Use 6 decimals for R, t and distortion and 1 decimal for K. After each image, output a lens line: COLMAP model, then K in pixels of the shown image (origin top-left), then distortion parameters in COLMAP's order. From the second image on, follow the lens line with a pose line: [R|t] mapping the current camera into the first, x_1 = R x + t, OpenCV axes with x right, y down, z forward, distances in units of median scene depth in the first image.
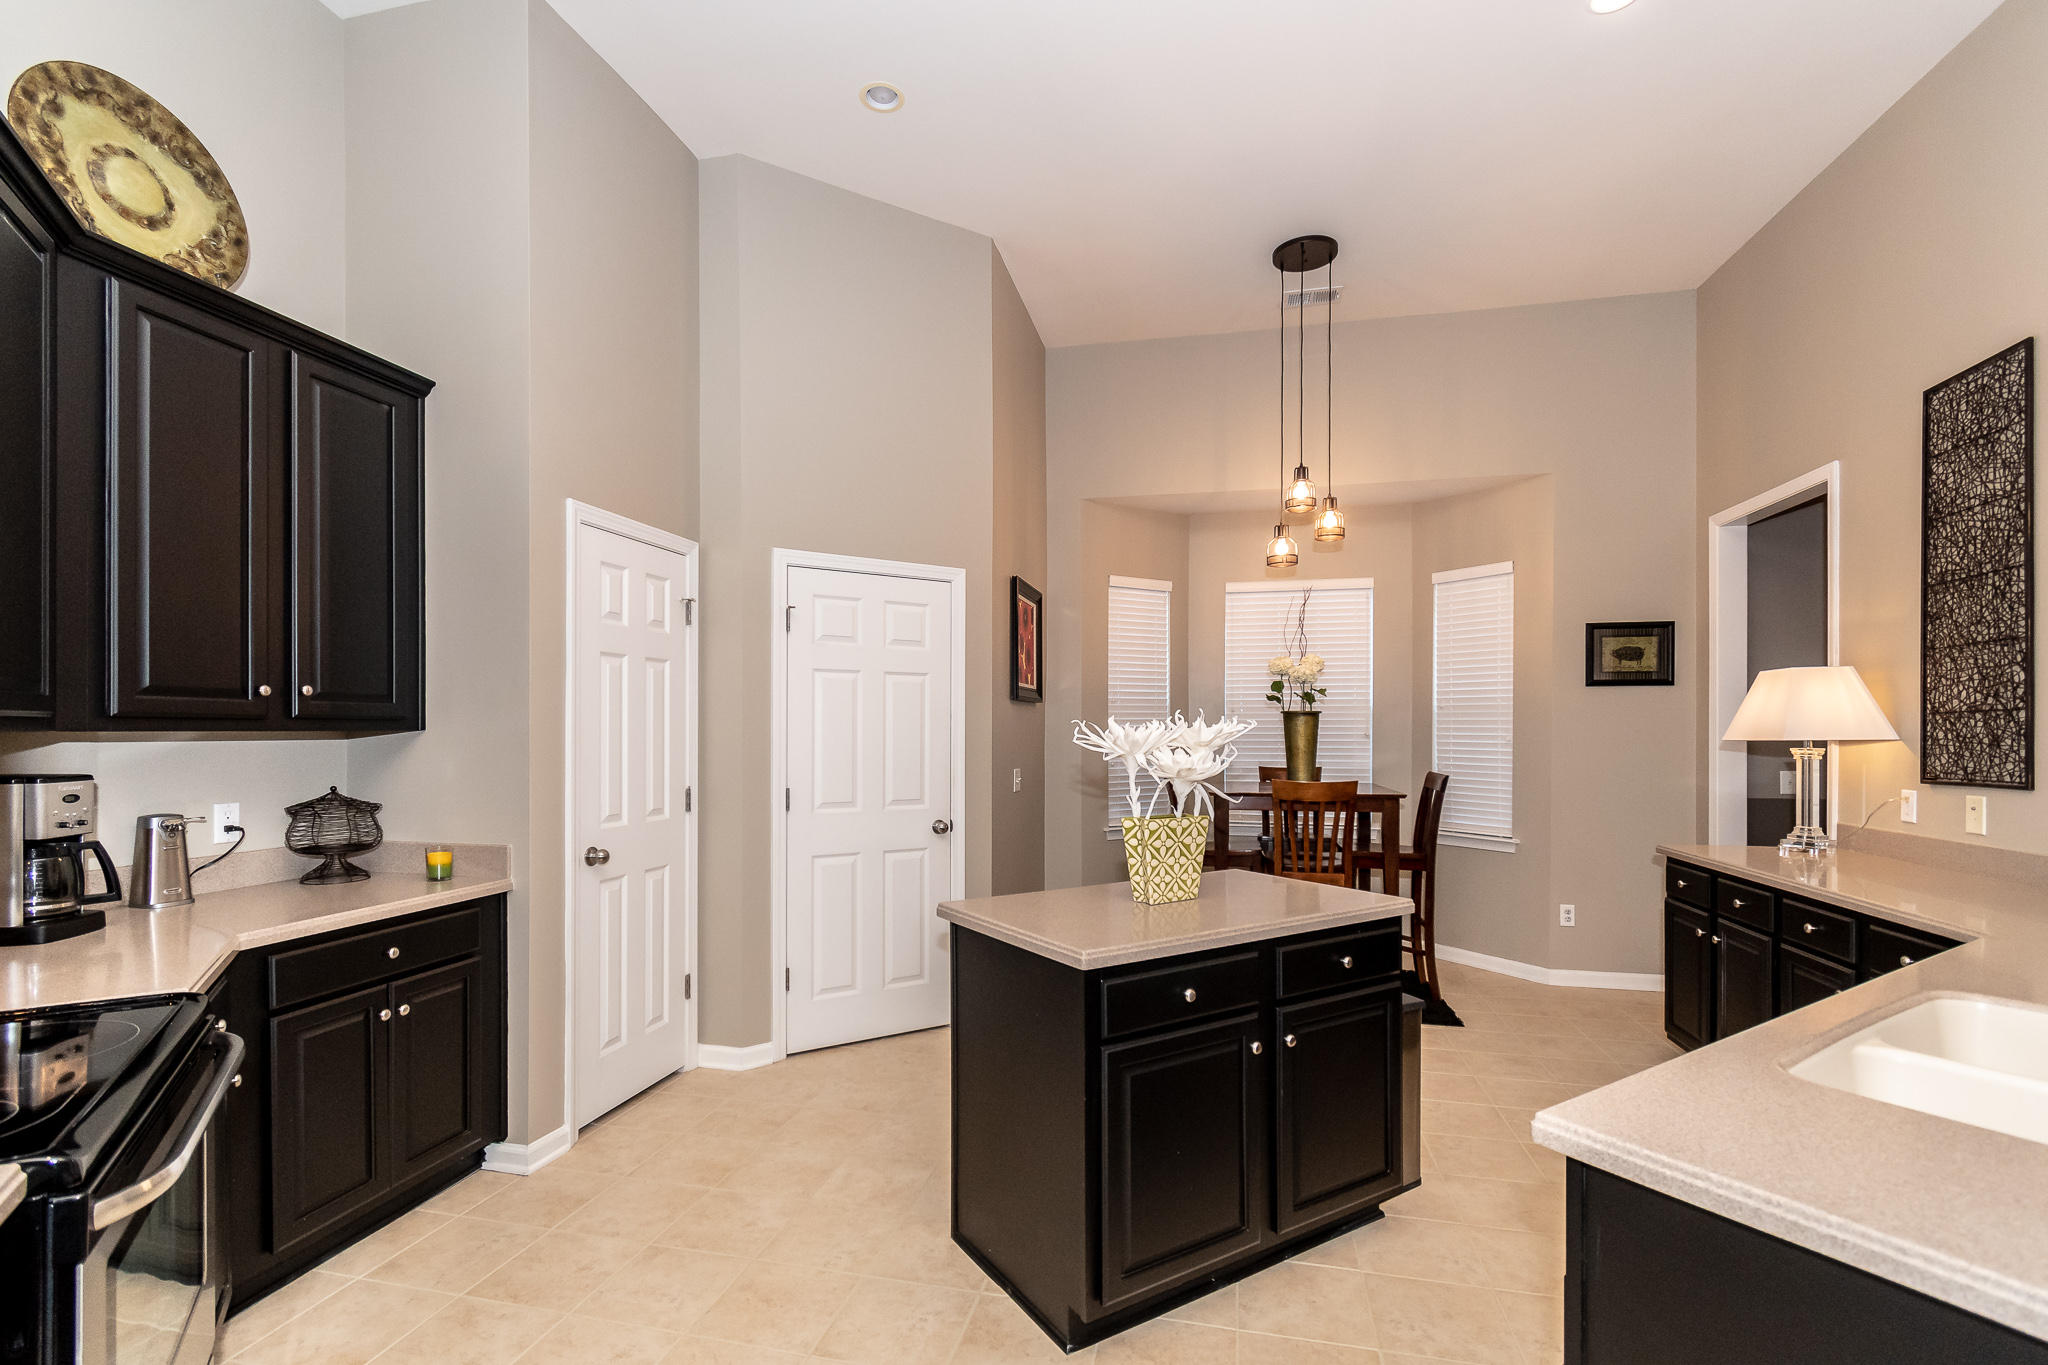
lens RADIAL K [[932.4, 0, 1061.6], [0, 932.4, 727.5], [0, 0, 1]] dist [0.002437, 0.000608]
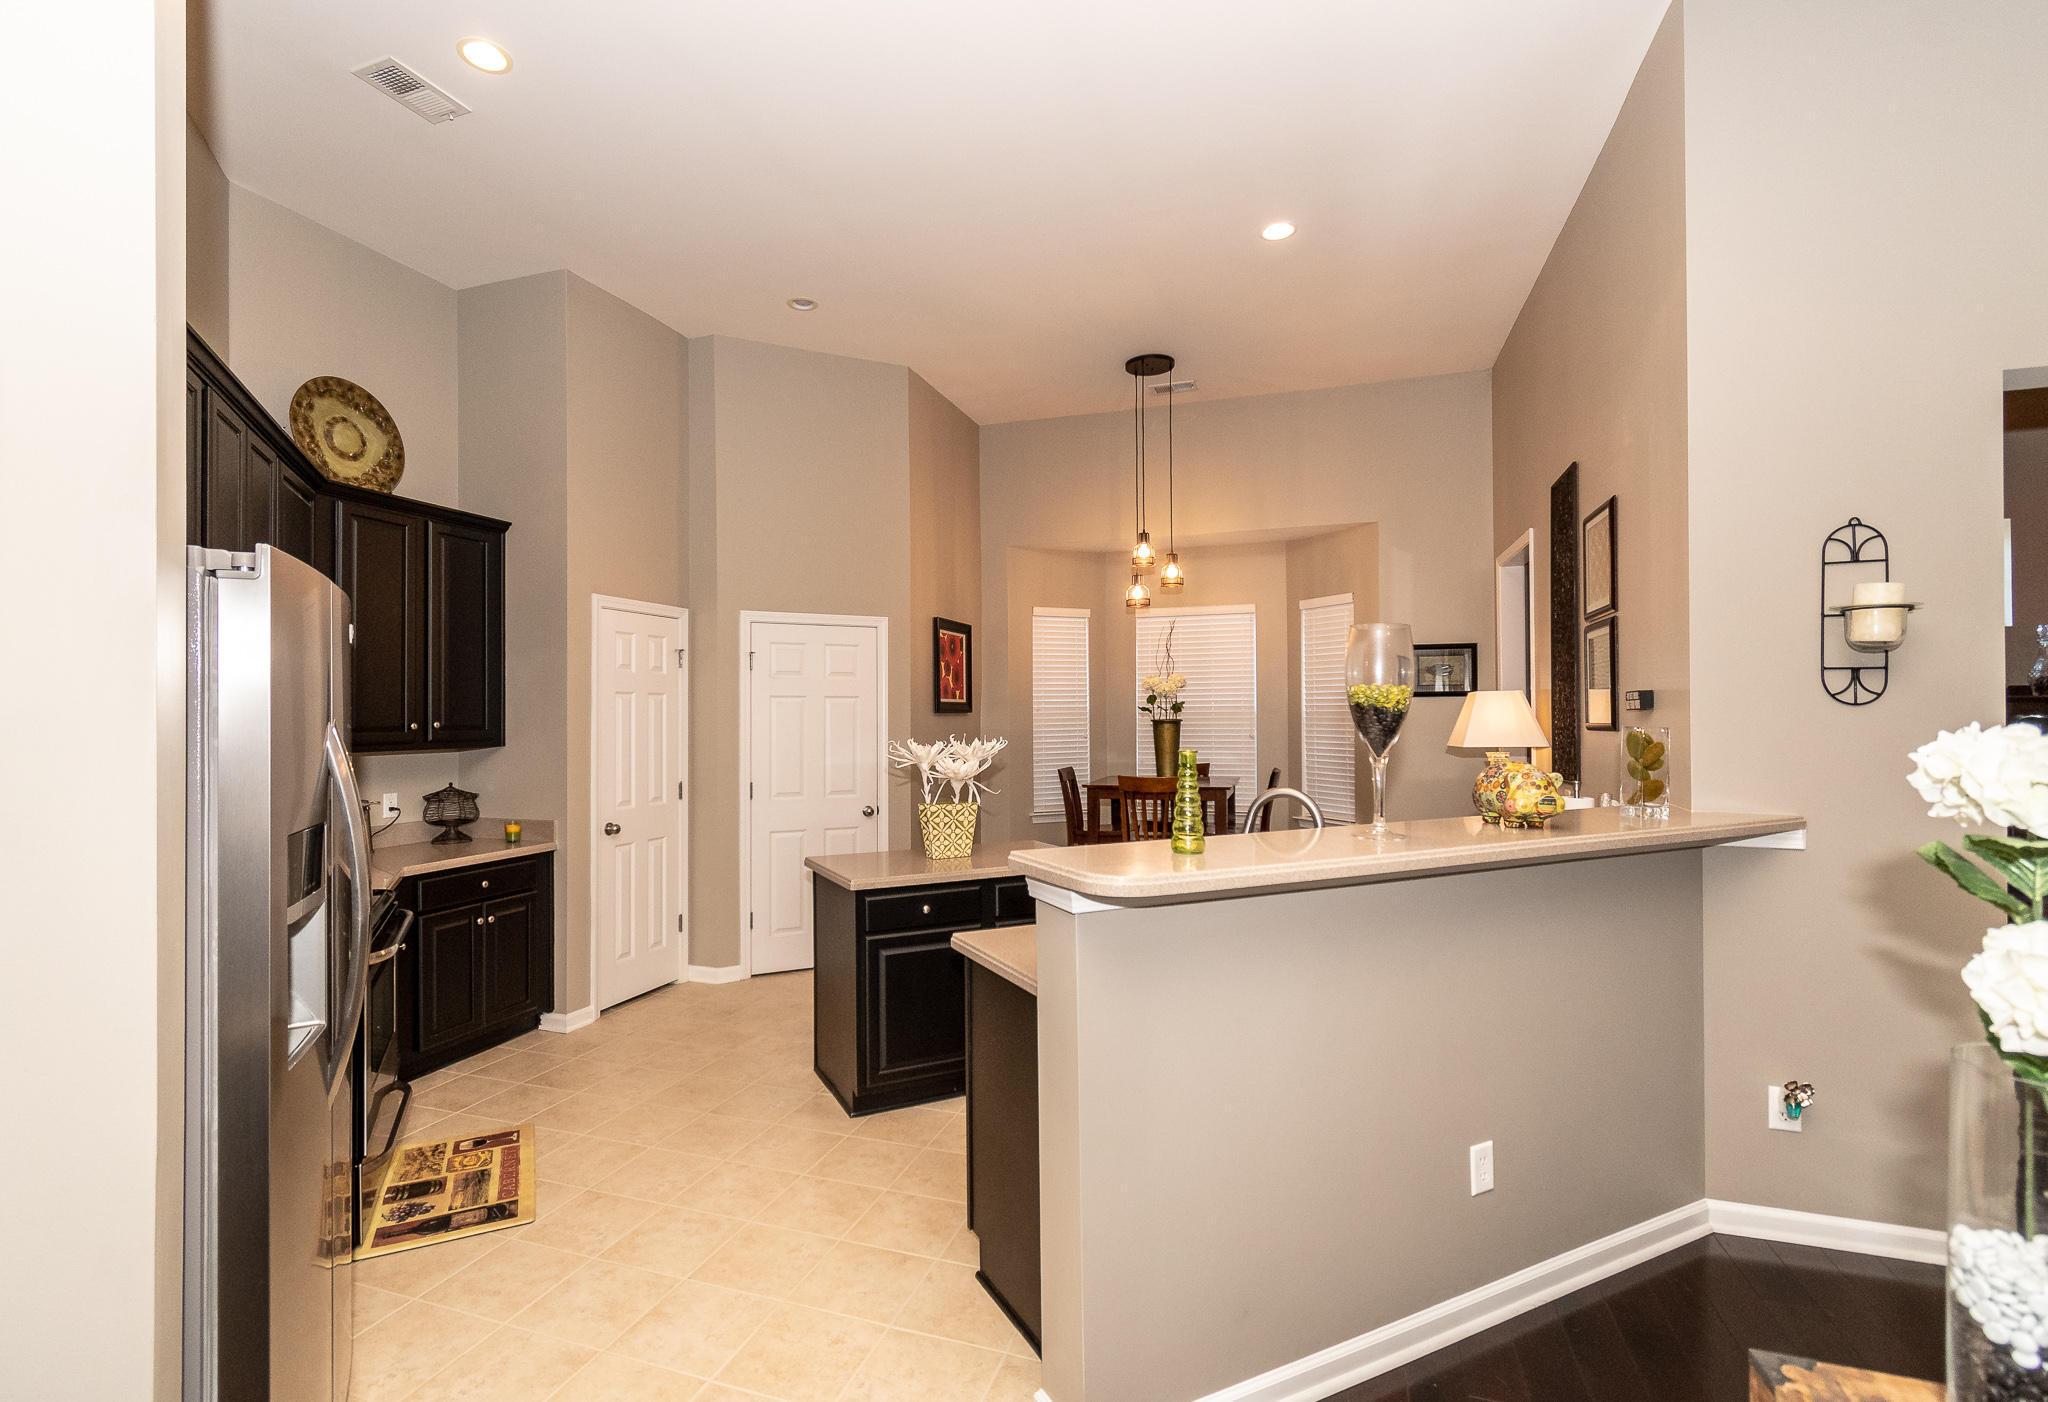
lens RADIAL K [[945.2, 0, 1022.5], [0, 945.2, 700.6], [0, 0, 1]] dist [0.004641, 0.000237]
pose [[0.993568, -0.009303, -0.112856, 0.325690], [0.007635, 0.999855, -0.015202, -0.039246], [0.112982, 0.014242, 0.993495, -0.433335]]
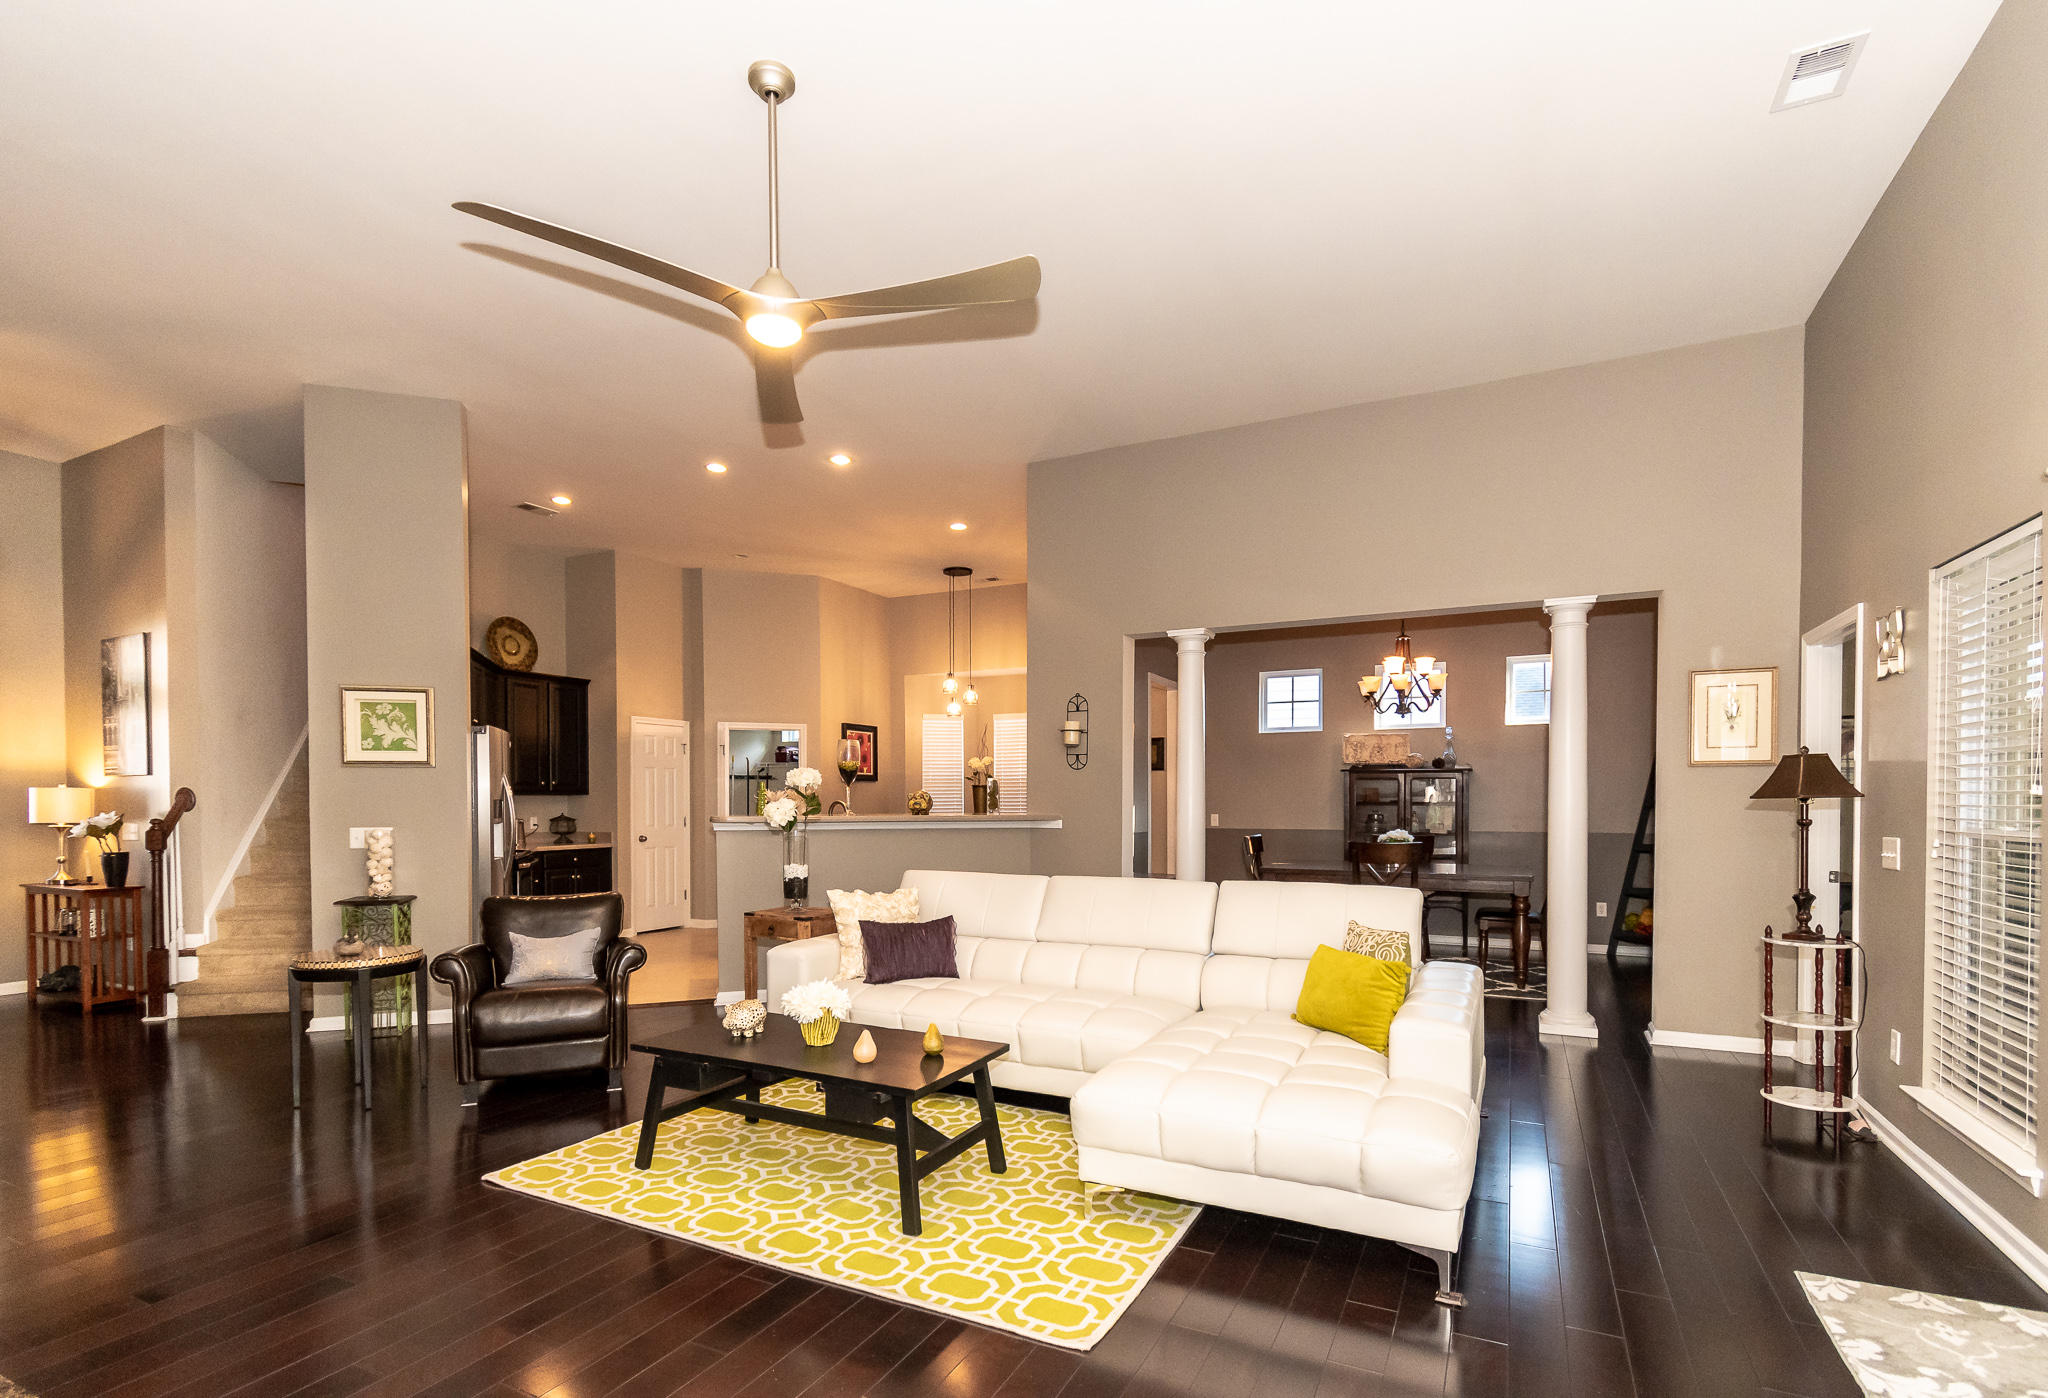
lens RADIAL K [[945.2, 0, 1030.6], [0, 945.2, 807.3], [0, 0, 1]] dist [0.004641, 0.000237]
pose [[0.970589, -0.001638, -0.240737, 1.343330], [0.004263, 0.999937, 0.010383, 0.017034], [0.240705, -0.011104, 0.970535, -1.518008]]
